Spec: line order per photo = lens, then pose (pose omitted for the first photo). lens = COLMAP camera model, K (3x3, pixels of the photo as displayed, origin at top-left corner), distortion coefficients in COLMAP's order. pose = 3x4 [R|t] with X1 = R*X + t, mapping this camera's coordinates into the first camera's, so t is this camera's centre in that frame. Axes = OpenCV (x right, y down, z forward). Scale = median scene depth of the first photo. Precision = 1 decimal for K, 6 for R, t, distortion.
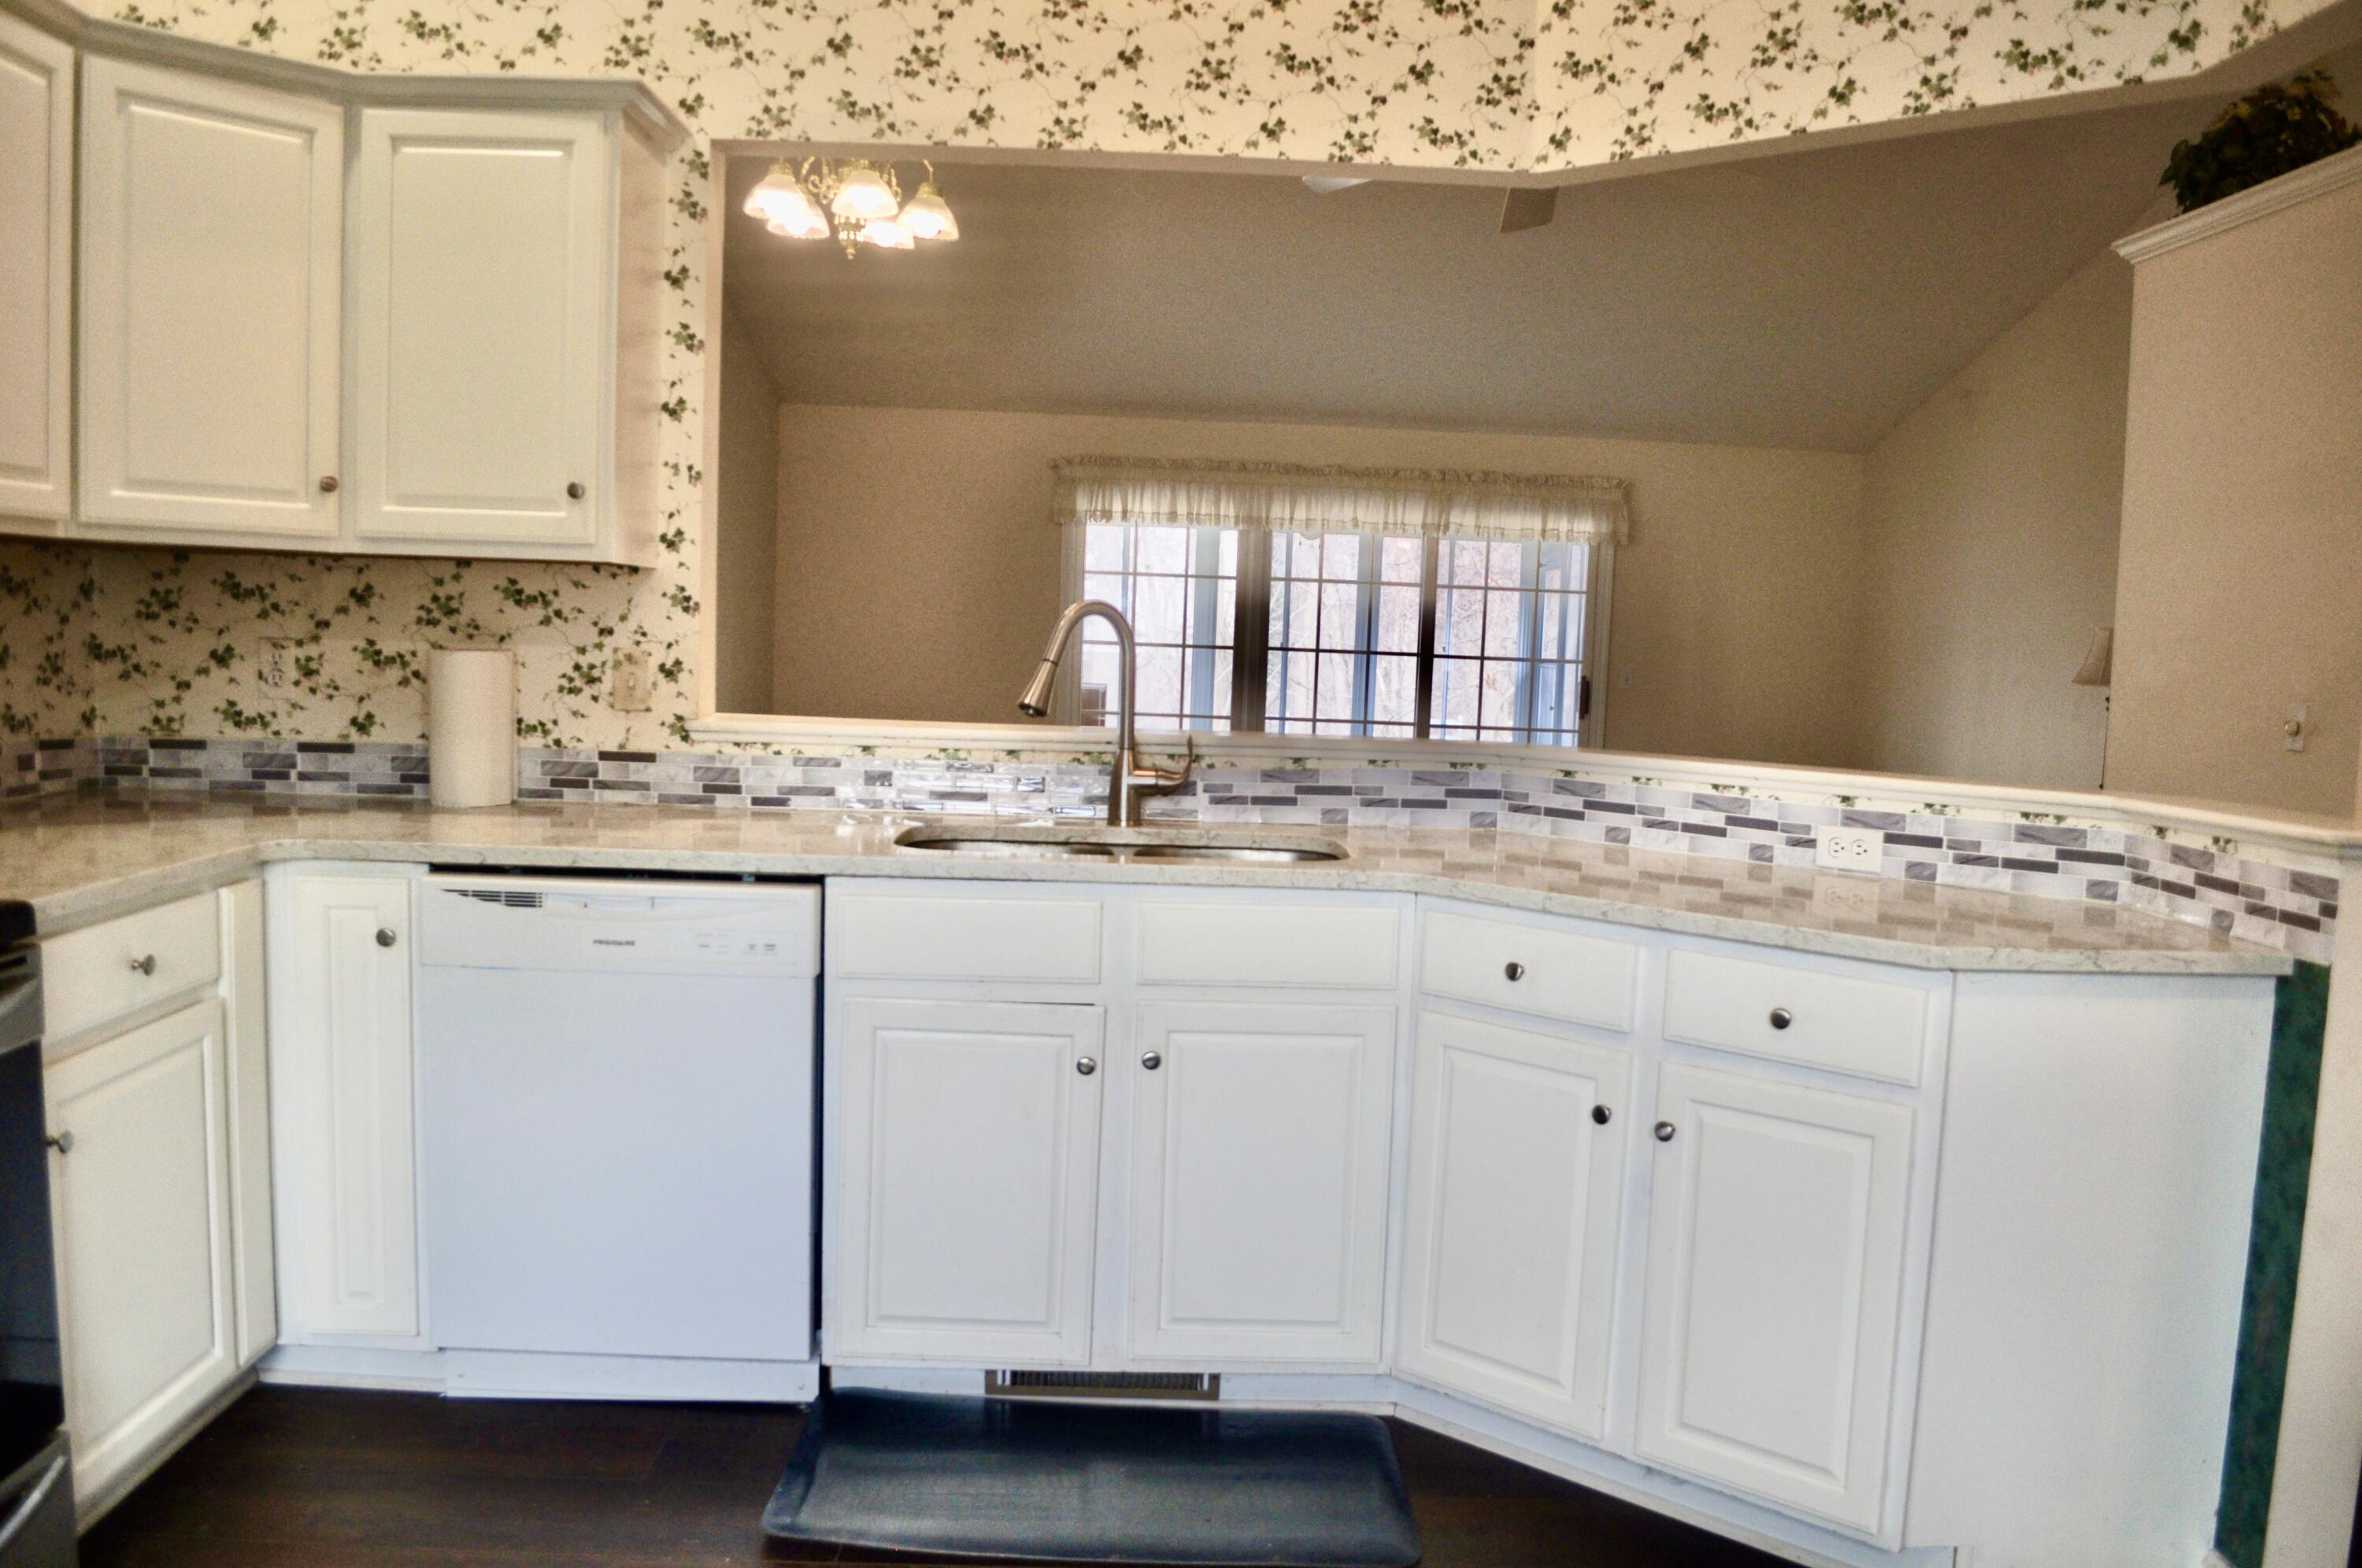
lens RADIAL K [[1876.4, 0, 1188.1], [0, 1876.4, 795.3], [0, 0, 1]] dist [-0.081511, 0.007974]
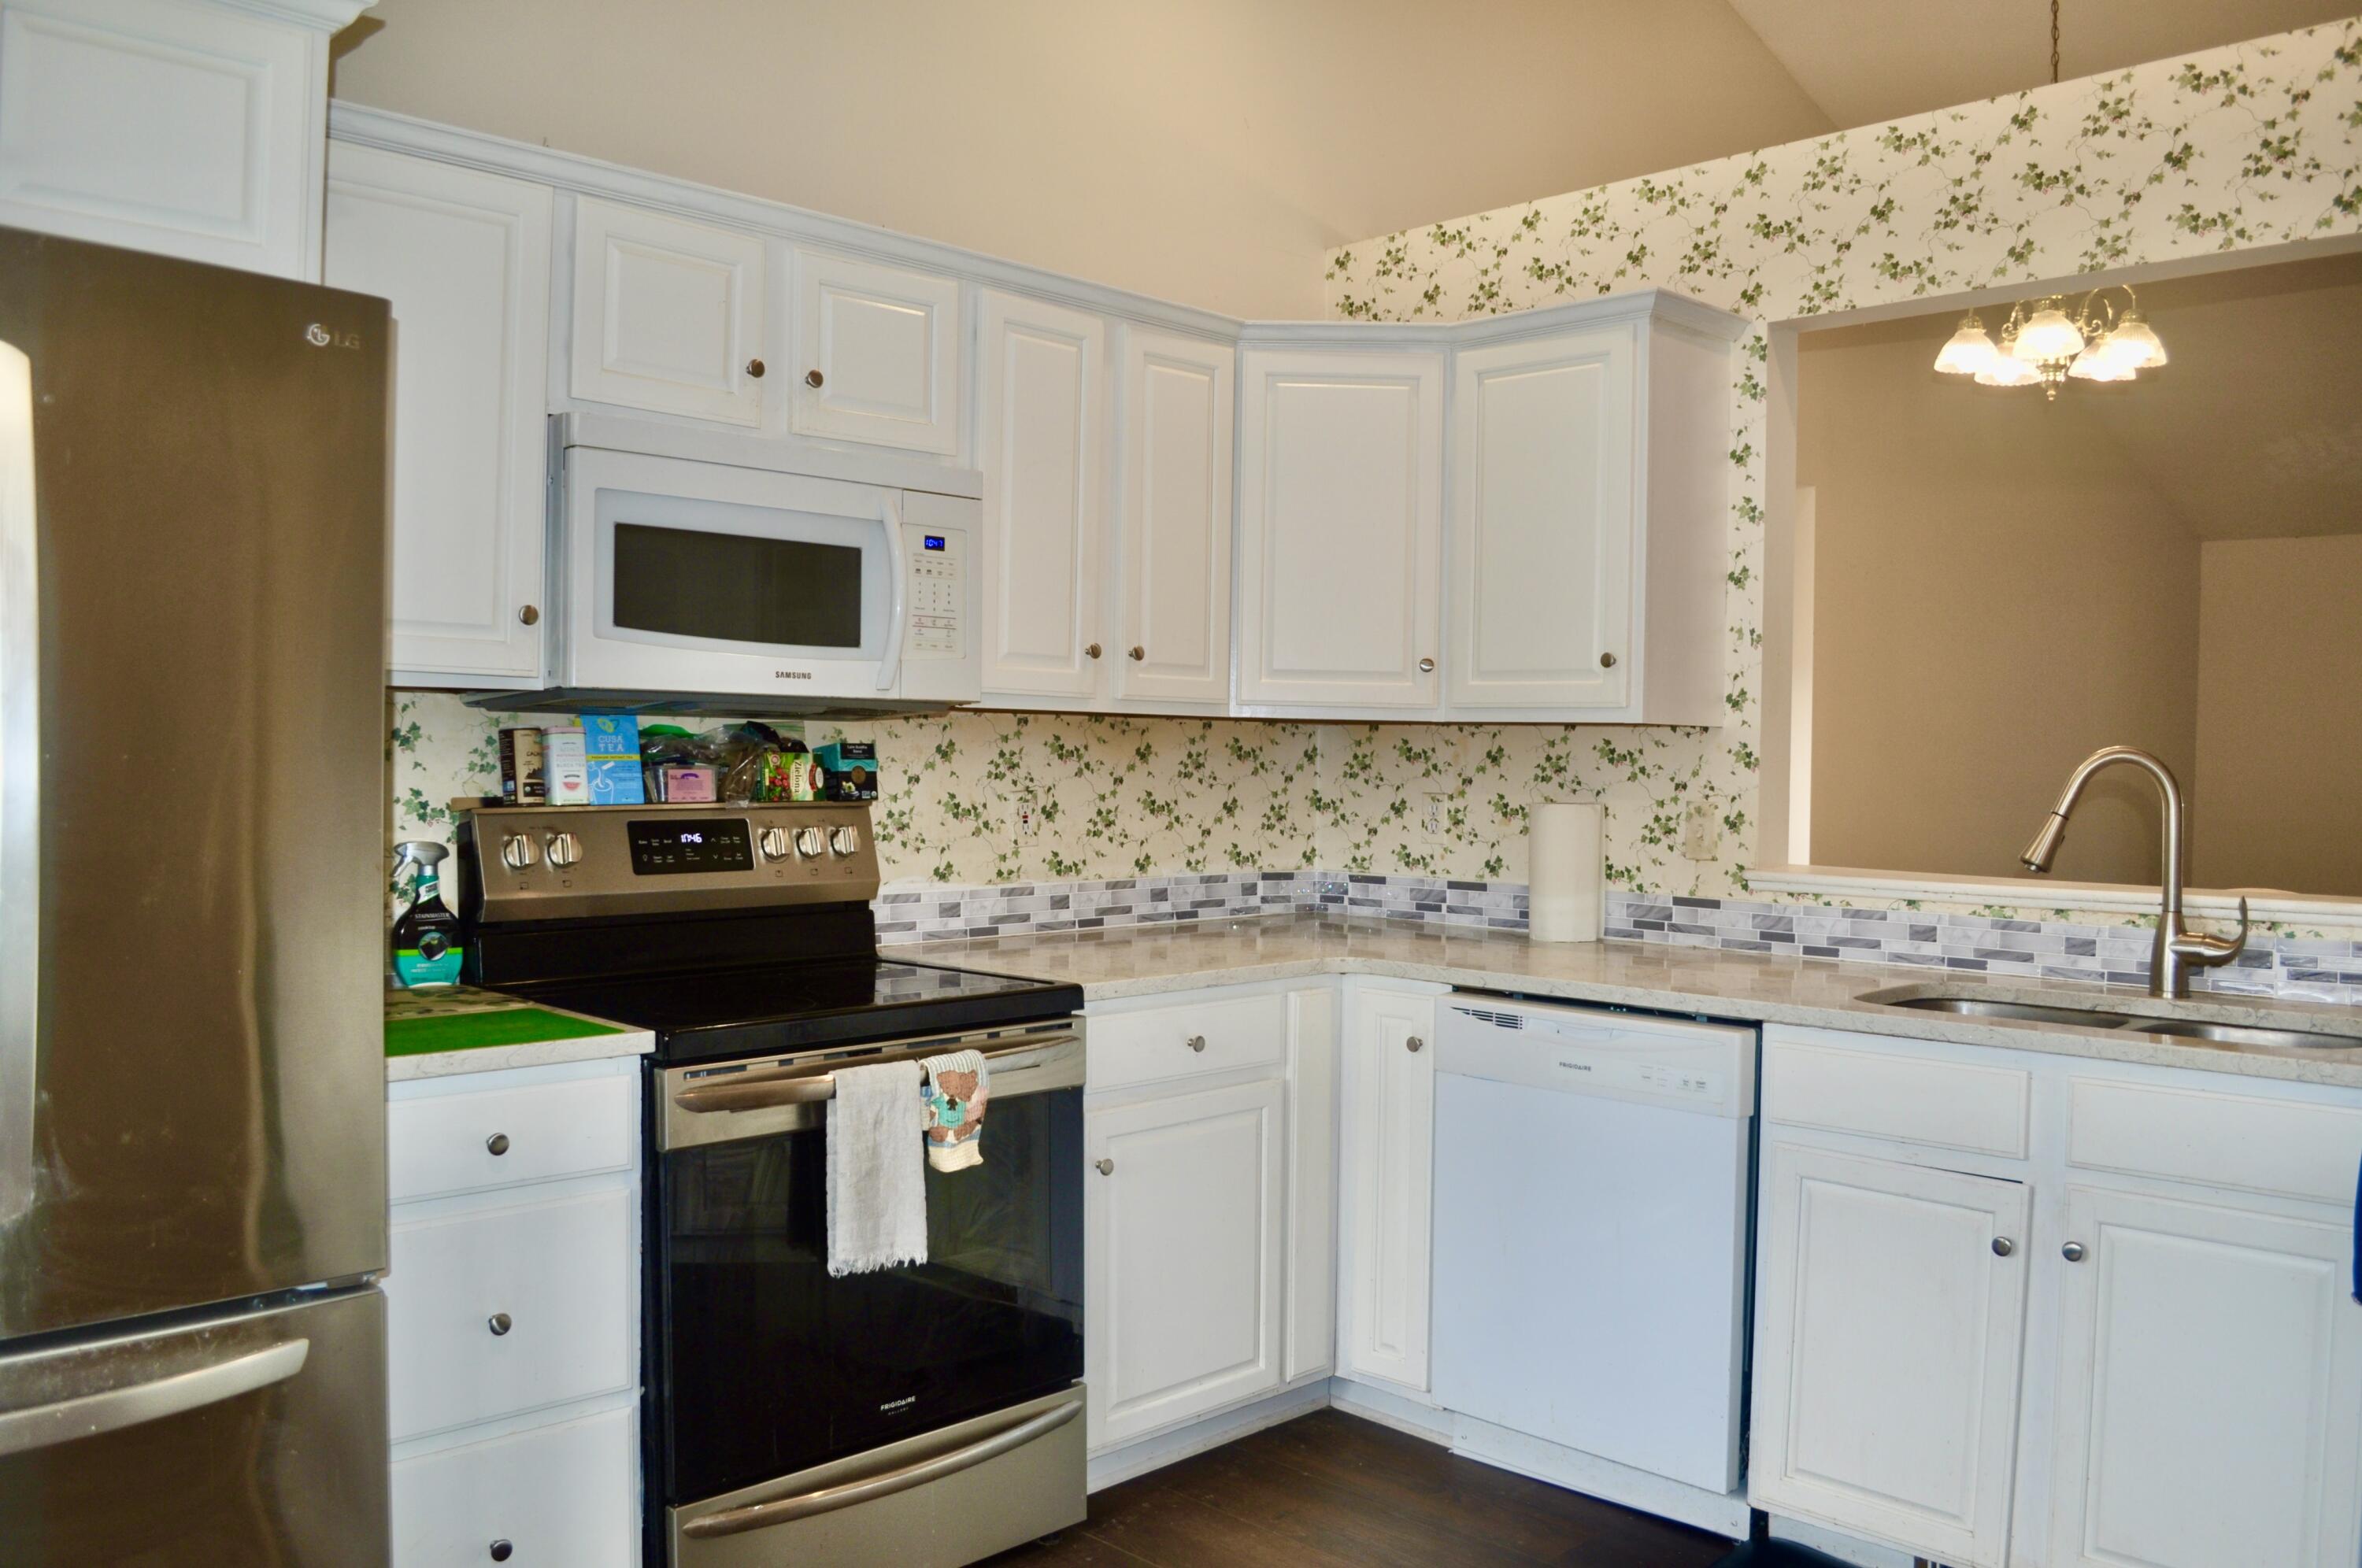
lens RADIAL K [[1876.4, 0, 1191.1], [0, 1876.4, 783.8], [0, 0, 1]] dist [-0.081511, 0.007974]
pose [[0.678418, -0.011672, -0.734584, 0.293363], [-0.055971, 0.996147, -0.067519, -0.000232], [0.732541, 0.086922, 0.675150, 0.058512]]
